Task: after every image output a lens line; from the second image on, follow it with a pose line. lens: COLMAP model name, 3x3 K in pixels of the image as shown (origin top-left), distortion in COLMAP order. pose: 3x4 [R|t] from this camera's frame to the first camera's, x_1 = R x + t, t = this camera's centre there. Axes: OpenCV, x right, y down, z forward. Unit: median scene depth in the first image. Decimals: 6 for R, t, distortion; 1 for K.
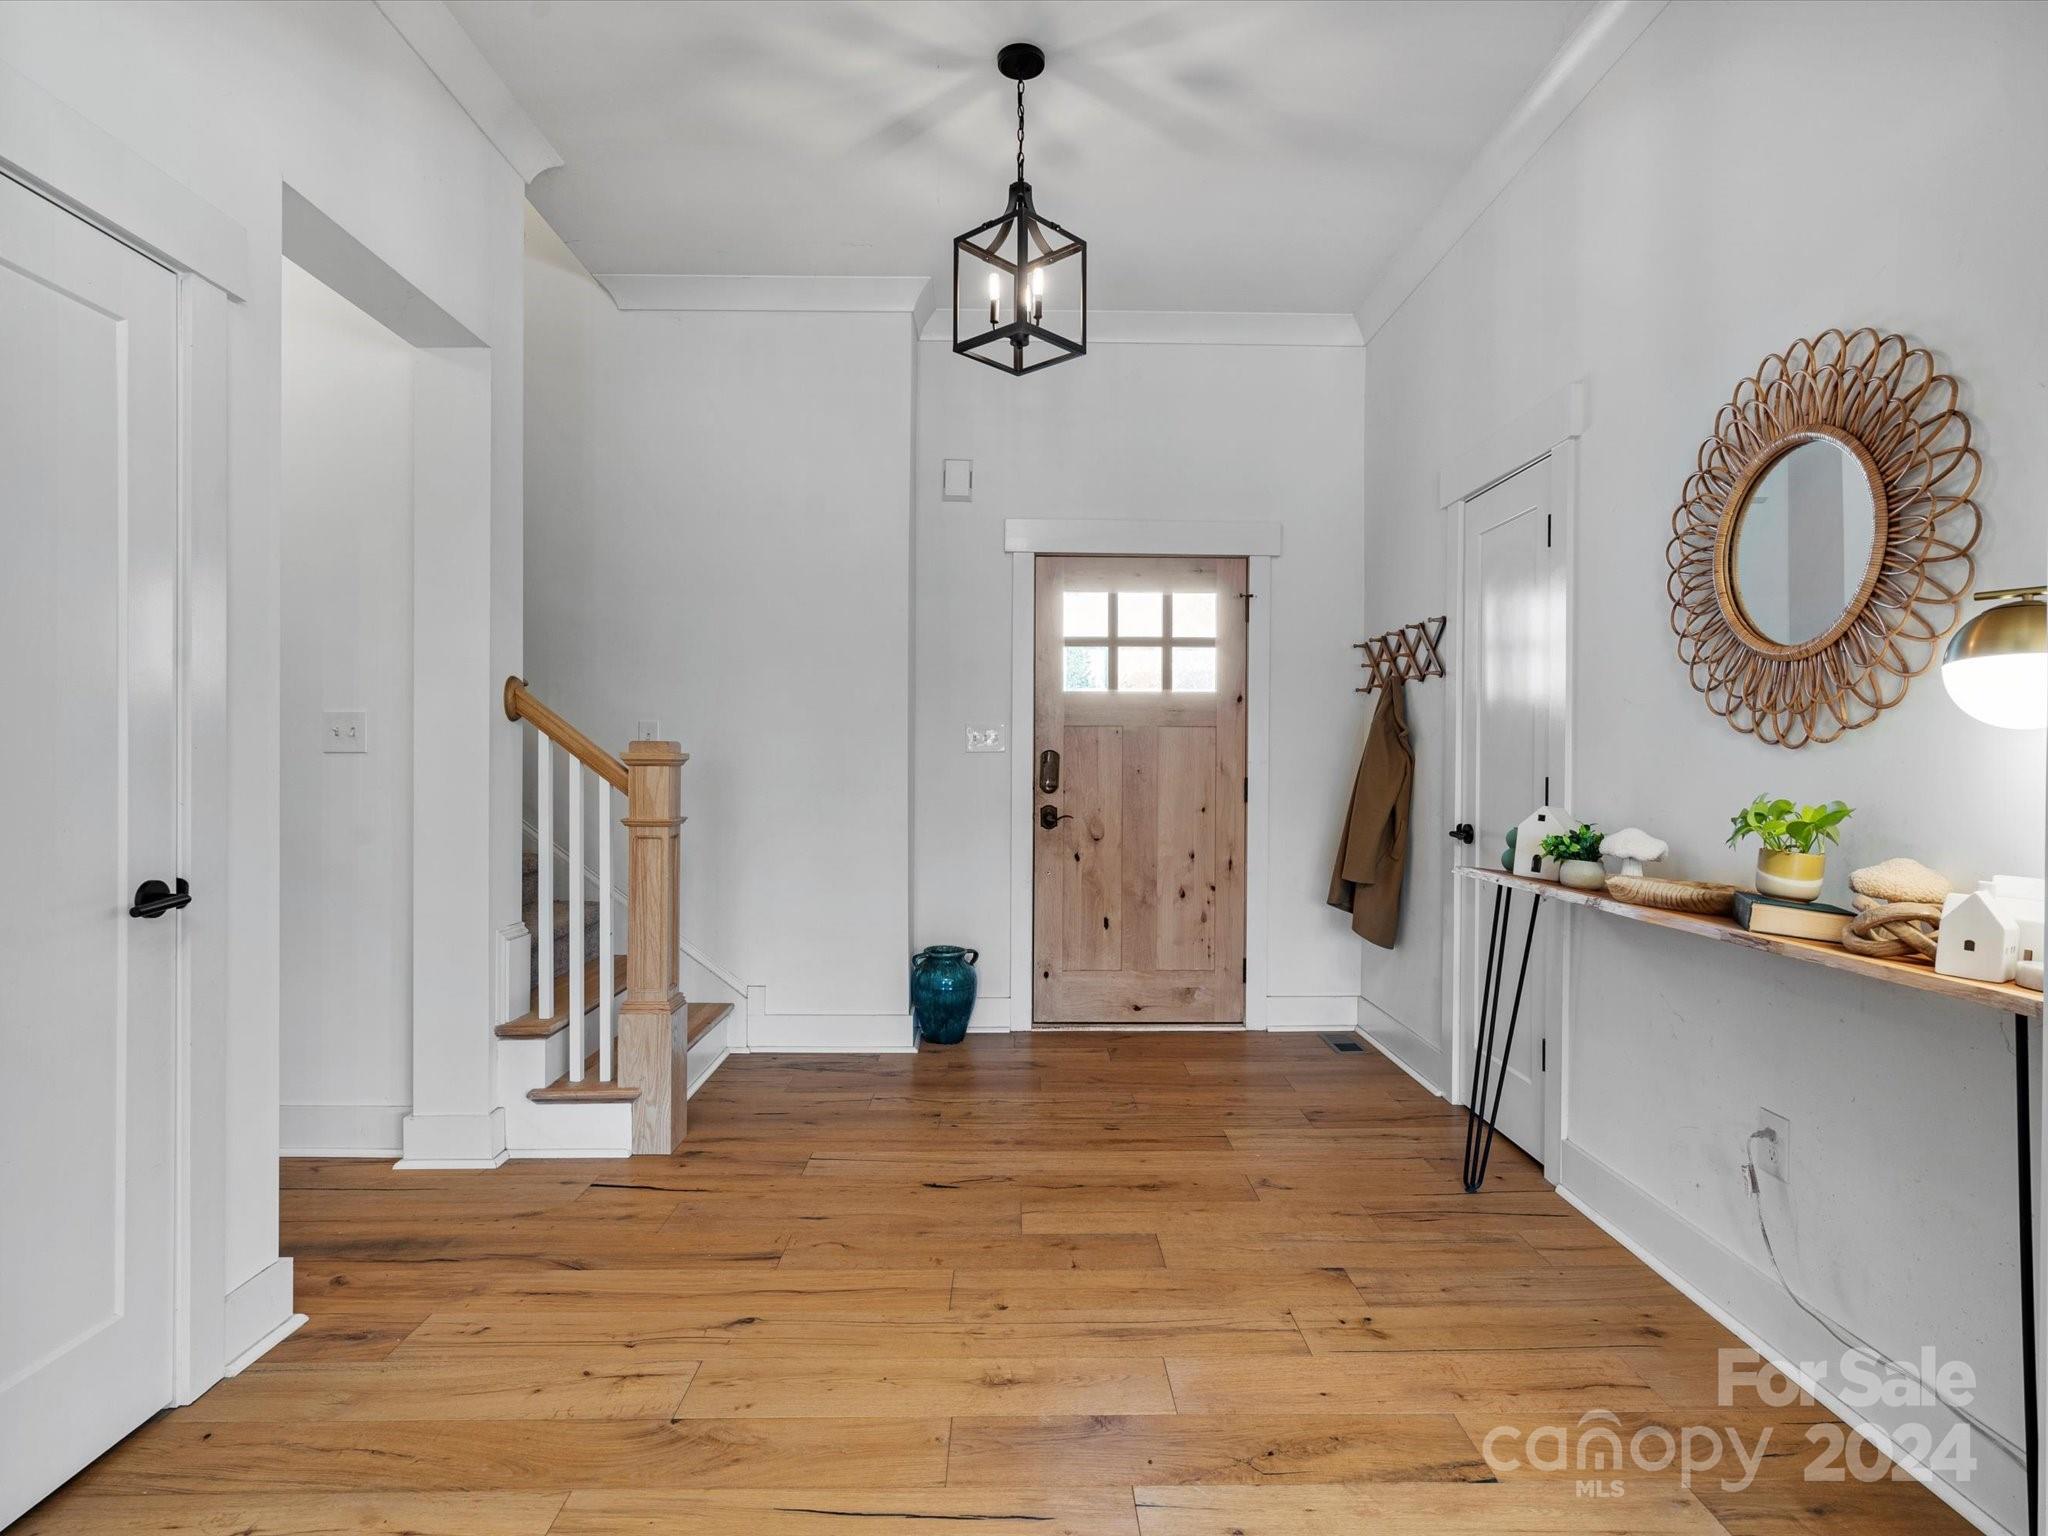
lens RADIAL K [[1067.7, 0, 1024.6], [0, 1067.7, 757.5], [0, 0, 1]] dist [0.000334, 0.000663]
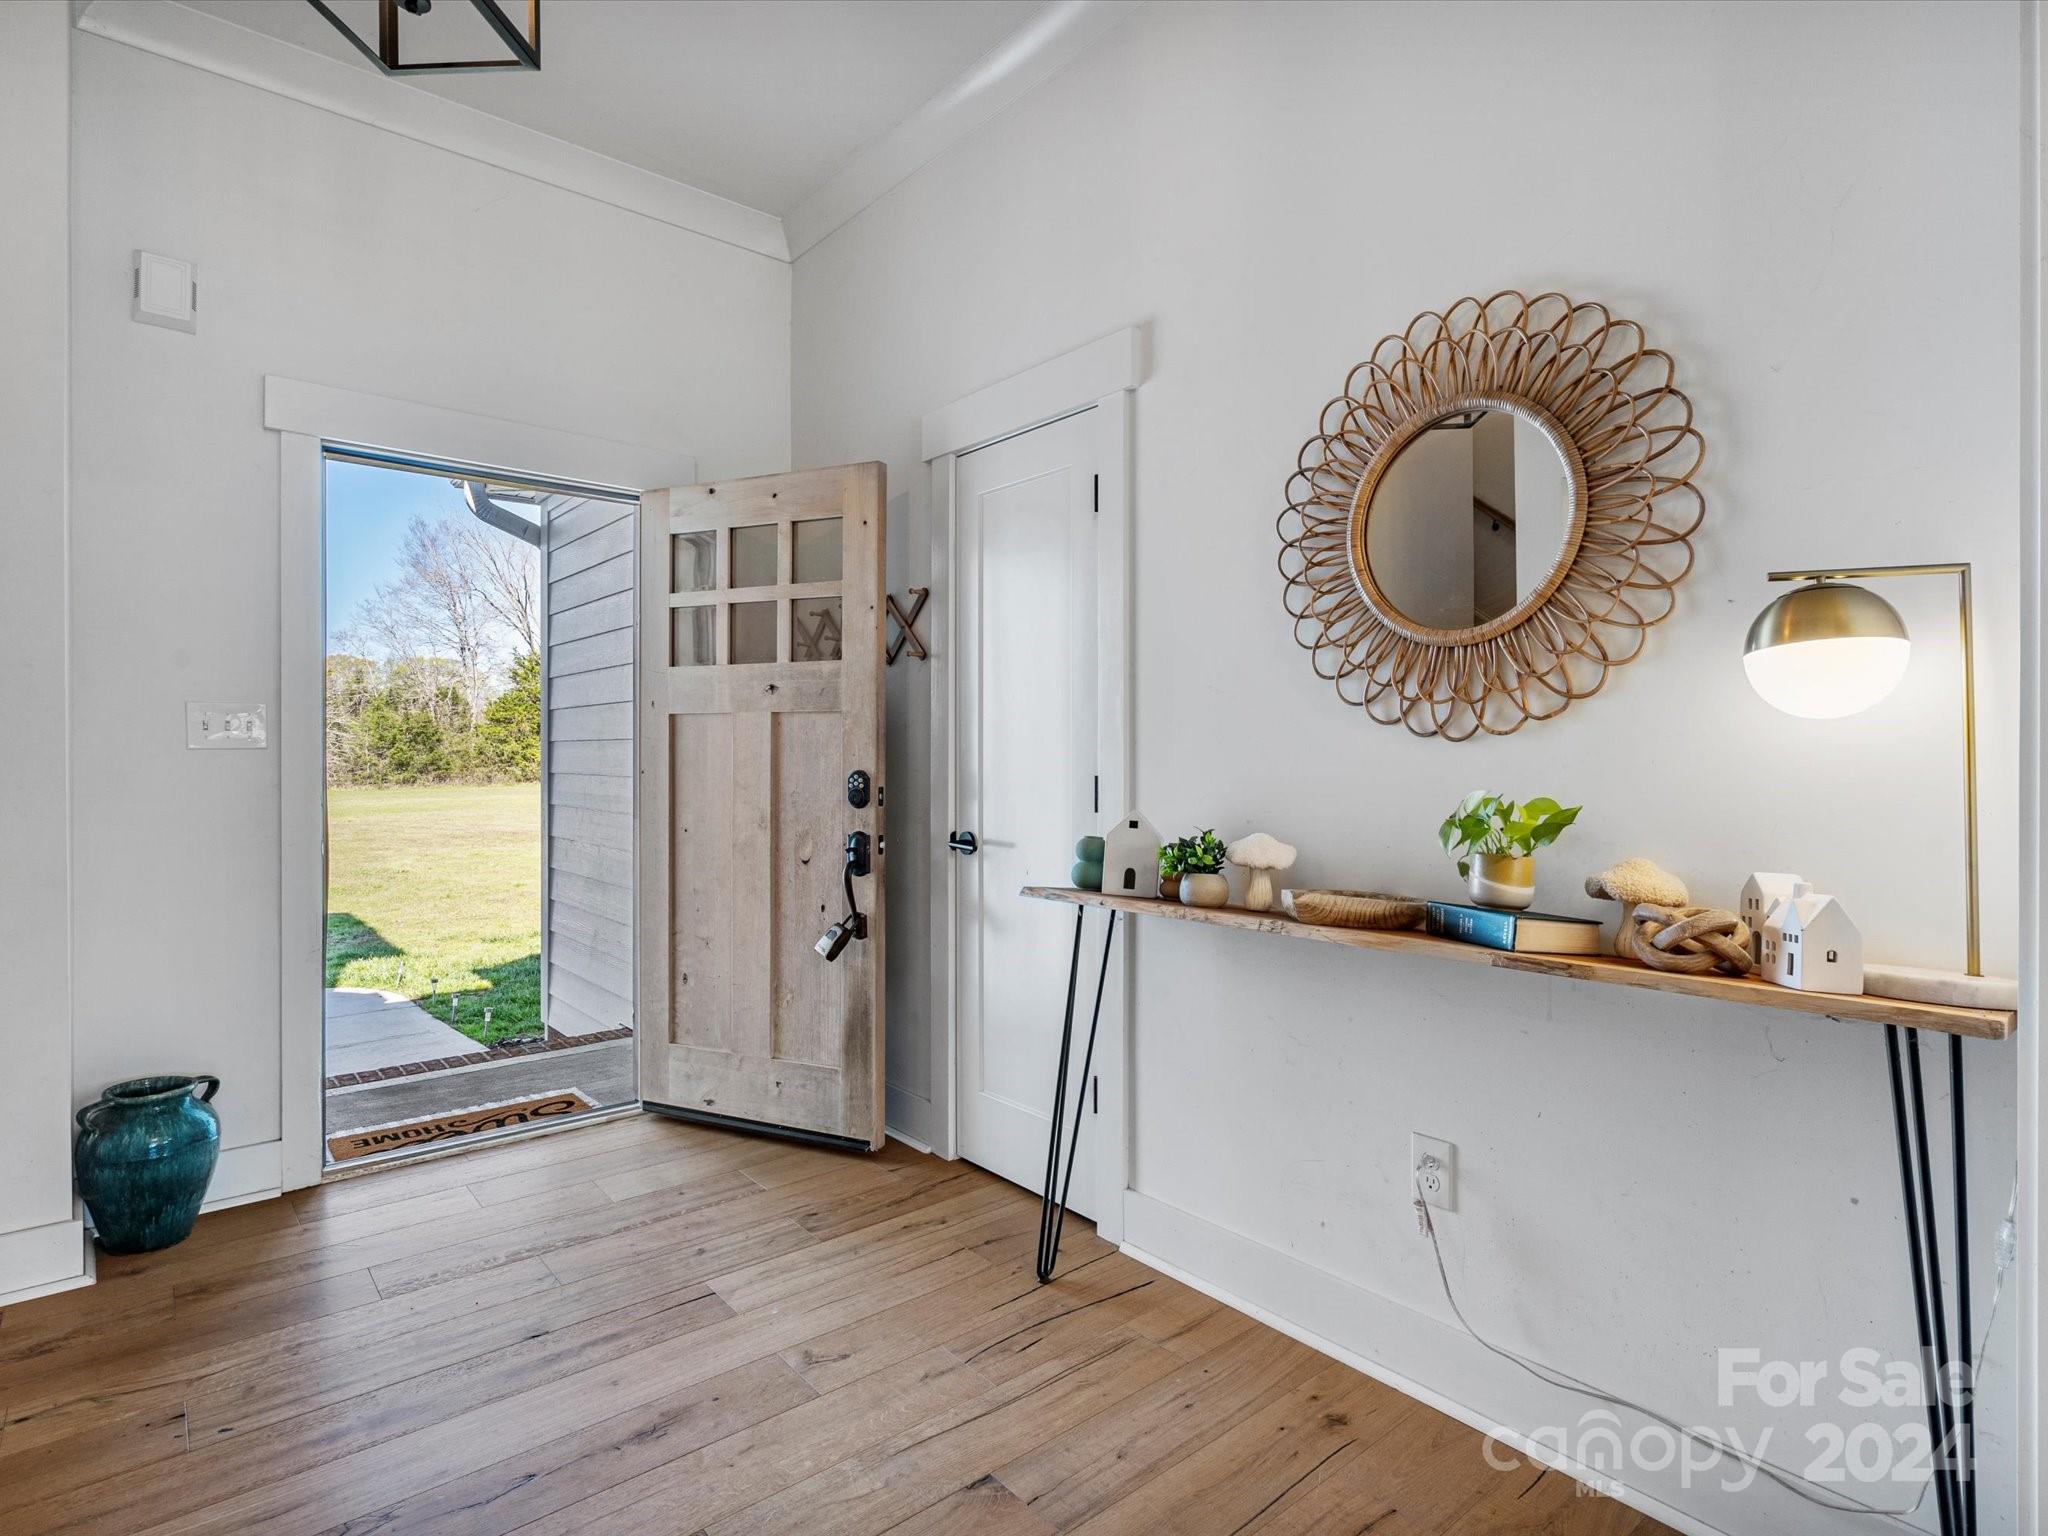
lens RADIAL K [[1067.7, 0, 1024.6], [0, 1067.7, 757.5], [0, 0, 1]] dist [0.000334, 0.000663]
pose [[0.774833, -0.007144, 0.632126, -0.146138], [0.005762, 0.999974, 0.004239, -0.000498], [-0.632140, 0.000358, 0.774854, 0.493931]]
